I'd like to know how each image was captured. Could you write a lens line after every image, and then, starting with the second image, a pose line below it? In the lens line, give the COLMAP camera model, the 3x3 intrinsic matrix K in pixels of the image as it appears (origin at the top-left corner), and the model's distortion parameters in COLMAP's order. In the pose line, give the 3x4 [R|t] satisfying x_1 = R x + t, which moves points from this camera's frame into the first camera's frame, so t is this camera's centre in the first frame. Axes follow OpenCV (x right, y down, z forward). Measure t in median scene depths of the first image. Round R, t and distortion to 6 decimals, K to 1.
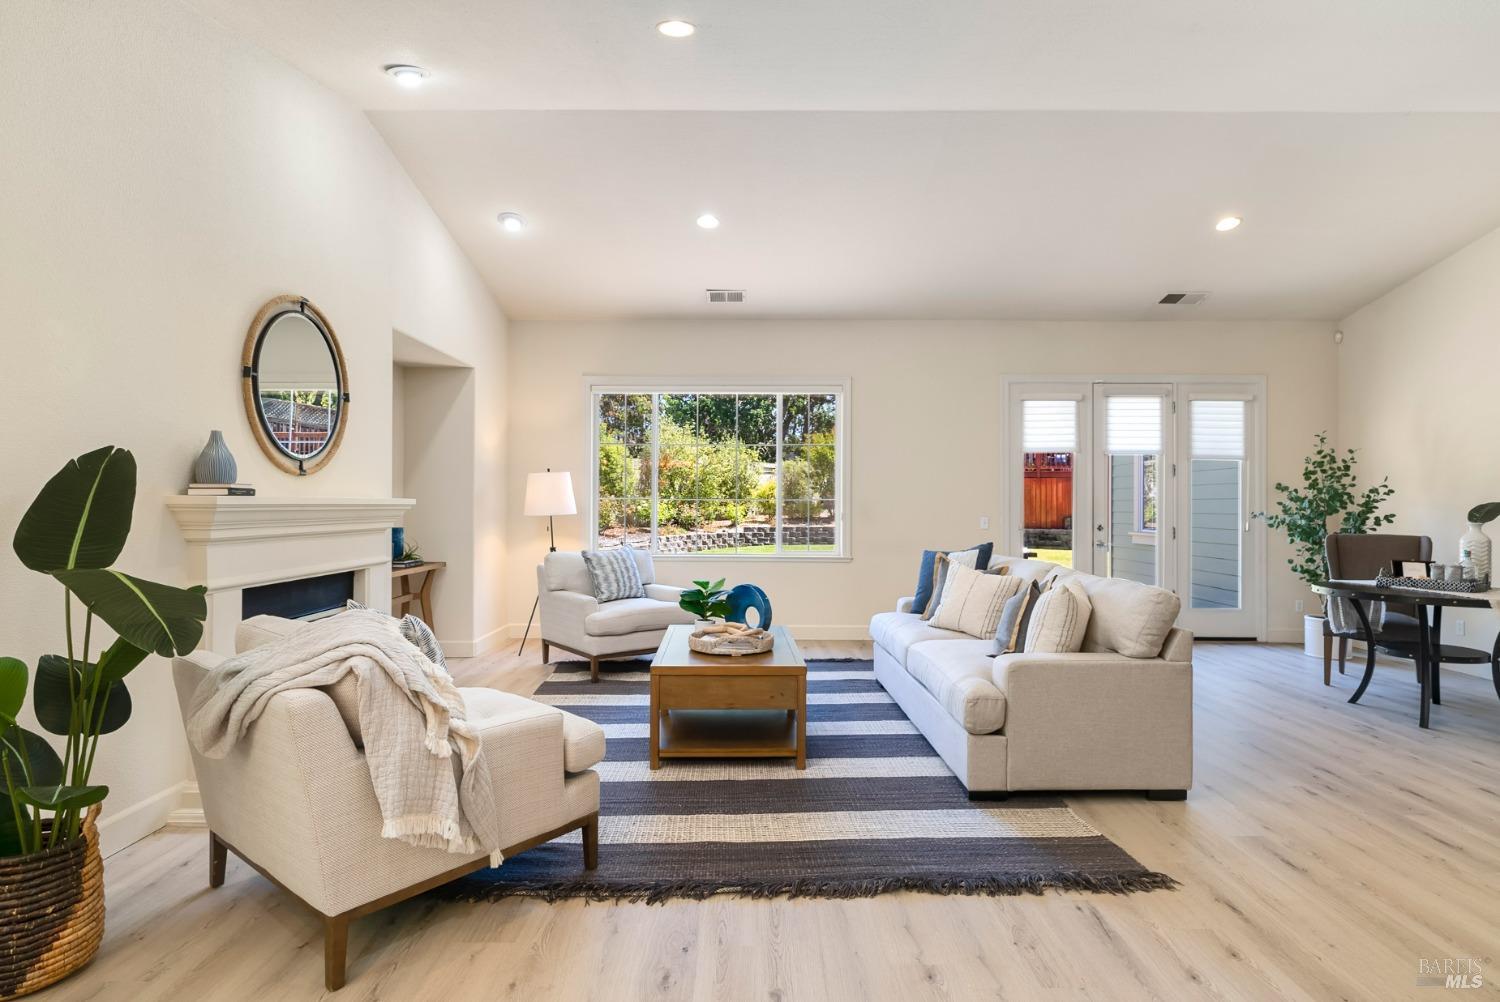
lens RADIAL K [[782.8, 0, 744.4], [0, 782.8, 501.4], [0, 0, 1]] dist [-0.004400, 0.001719]
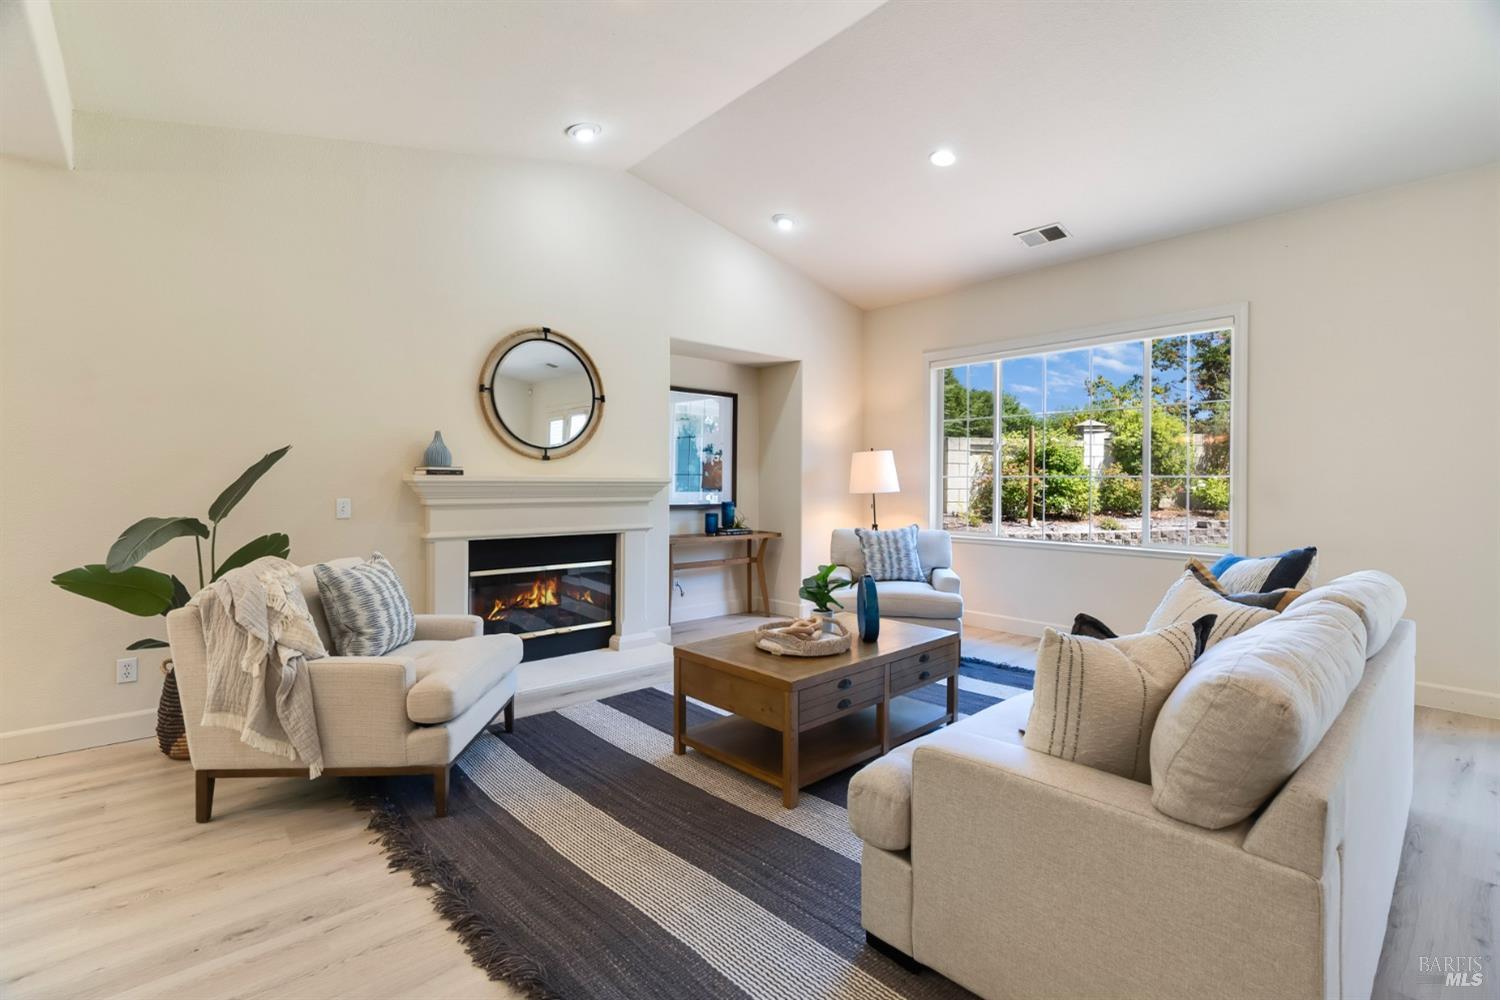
lens RADIAL K [[682.7, 0, 746.1], [0, 682.7, 488.2], [0, 0, 1]] dist [-0.000495, 0.000330]
pose [[0.664370, 0.005552, -0.747383, 0.551988], [0.000889, 0.999966, 0.008219, 0.006015], [0.747403, -0.006125, 0.664342, 0.484428]]
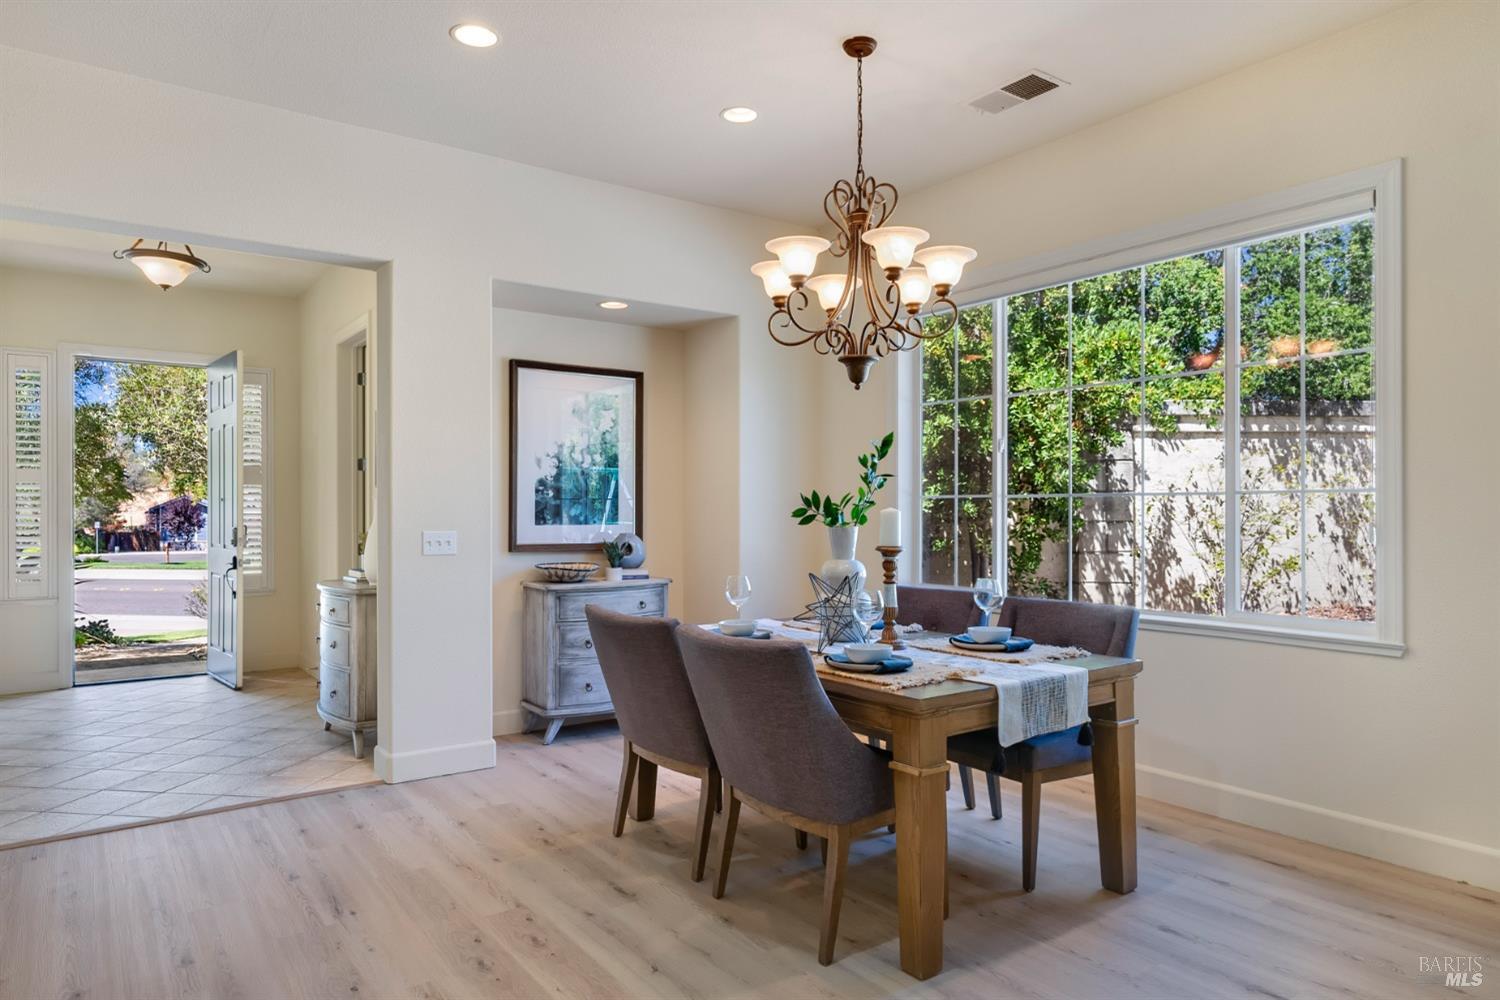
lens RADIAL K [[902.8, 0, 746.0], [0, 902.8, 508.8], [0, 0, 1]] dist [-0.004924, -0.000782]
pose [[-0.794433, -0.008300, -0.607295, 0.394542], [-0.001755, 0.999934, -0.011371, 0.016483], [0.607349, -0.007967, -0.794395, 1.281505]]
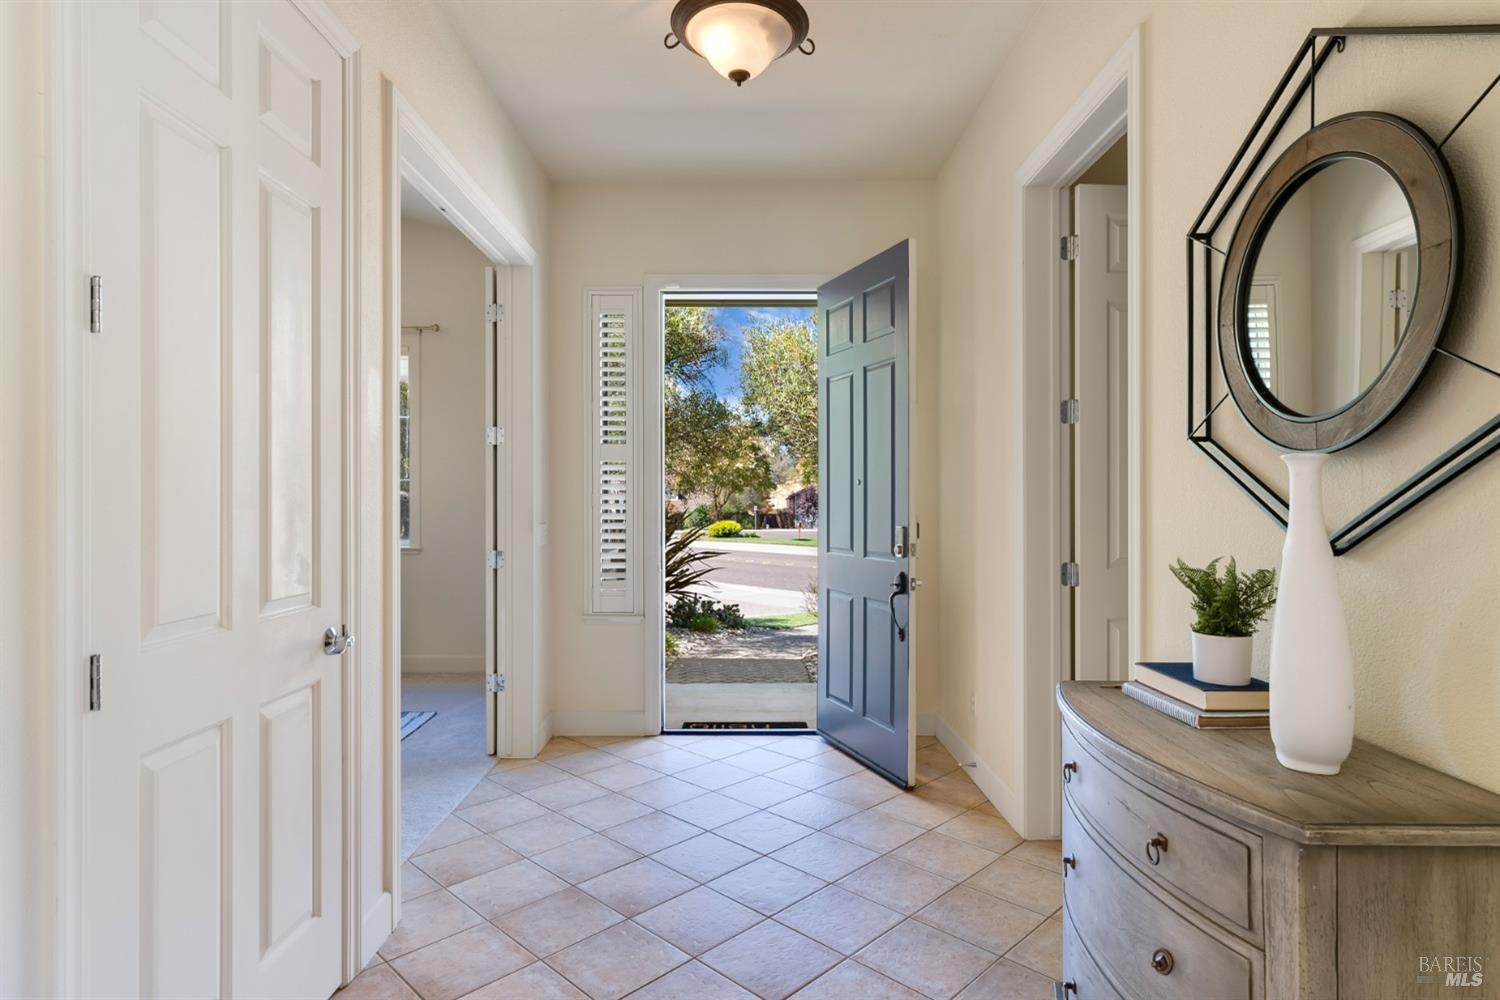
lens RADIAL K [[682.7, 0, 751.3], [0, 682.7, 501.6], [0, 0, 1]] dist [-0.000495, 0.000330]
pose [[-0.999958, -0.009084, -0.000925, 0.346329], [-0.009084, 0.999959, 0.000025, 0.013105], [0.000925, 0.000033, -1.000000, 0.908727]]
